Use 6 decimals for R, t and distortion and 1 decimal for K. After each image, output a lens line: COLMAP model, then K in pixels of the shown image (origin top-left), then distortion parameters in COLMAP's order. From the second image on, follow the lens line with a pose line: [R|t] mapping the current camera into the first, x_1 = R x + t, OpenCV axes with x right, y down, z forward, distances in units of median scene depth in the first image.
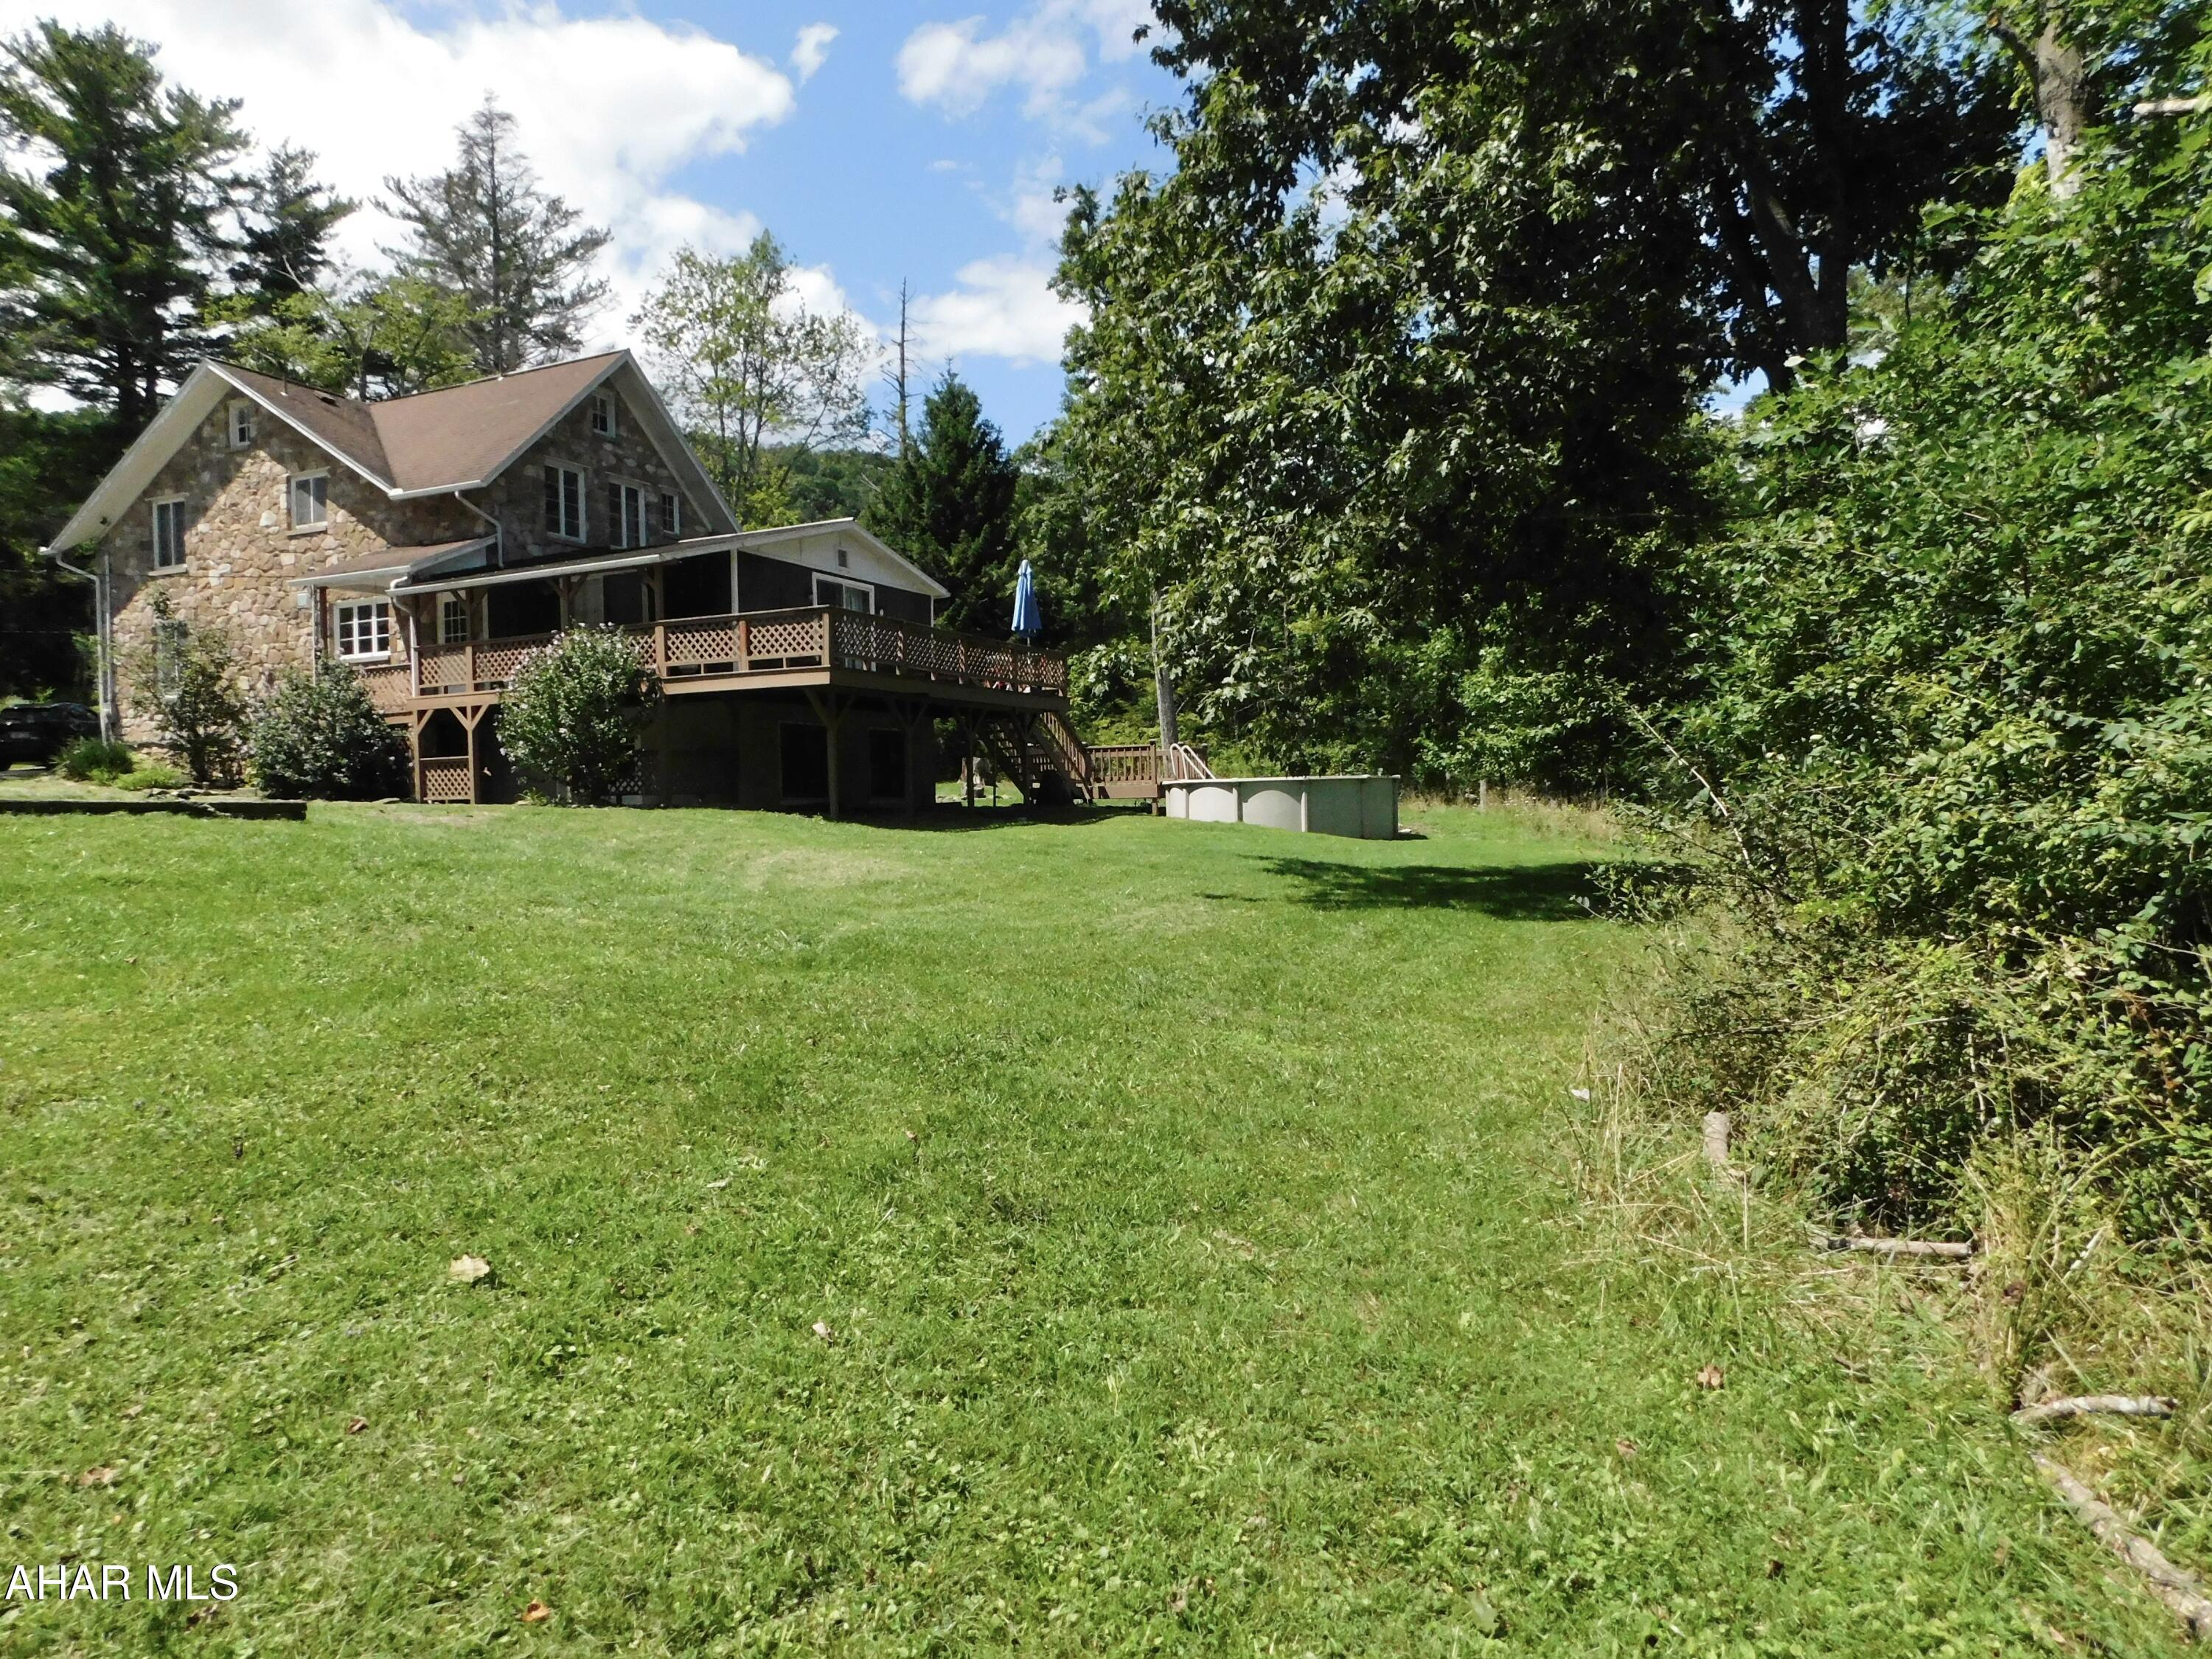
lens RADIAL K [[1467.1, 0, 1106.0], [0, 1467.1, 829.5], [0, 0, 1]] dist [-0.024988, 0.000518]
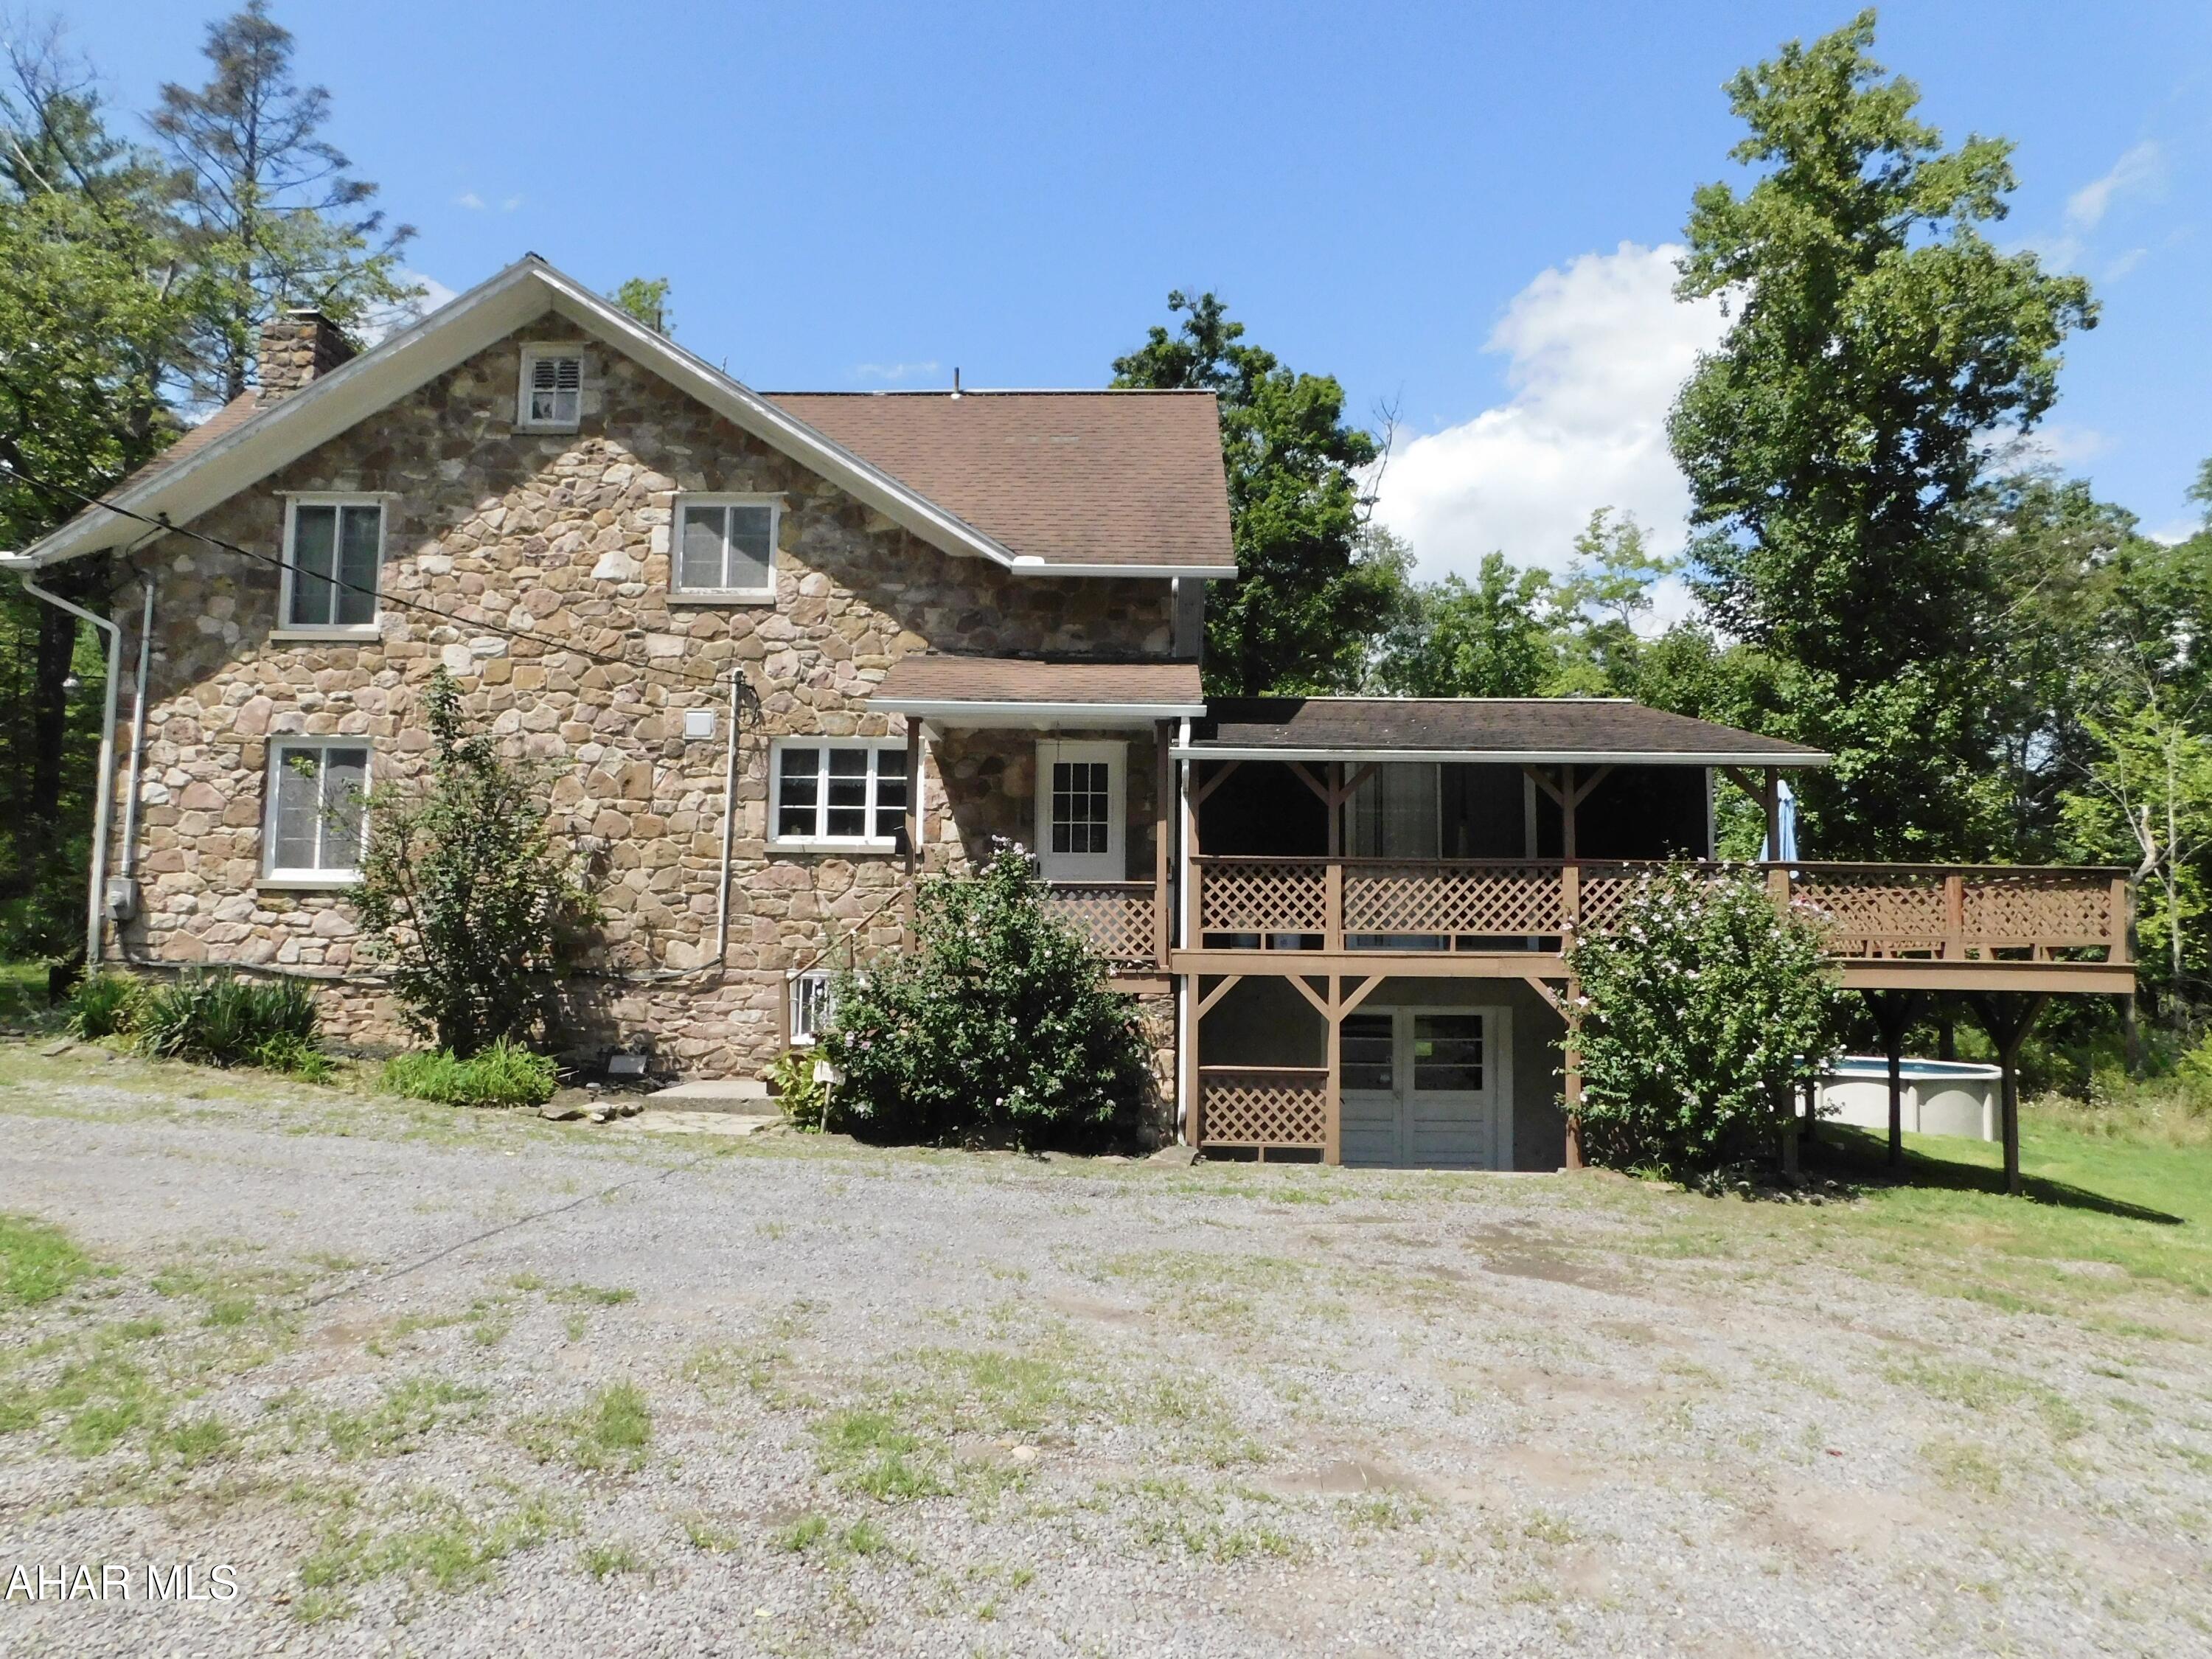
lens RADIAL K [[1467.1, 0, 1106.0], [0, 1467.1, 829.5], [0, 0, 1]] dist [-0.024988, 0.000518]
pose [[0.916861, 0.071378, 0.392773, -0.630630], [-0.030599, 0.993557, -0.109129, -0.066101], [-0.398031, 0.088038, 0.913138, 0.457378]]
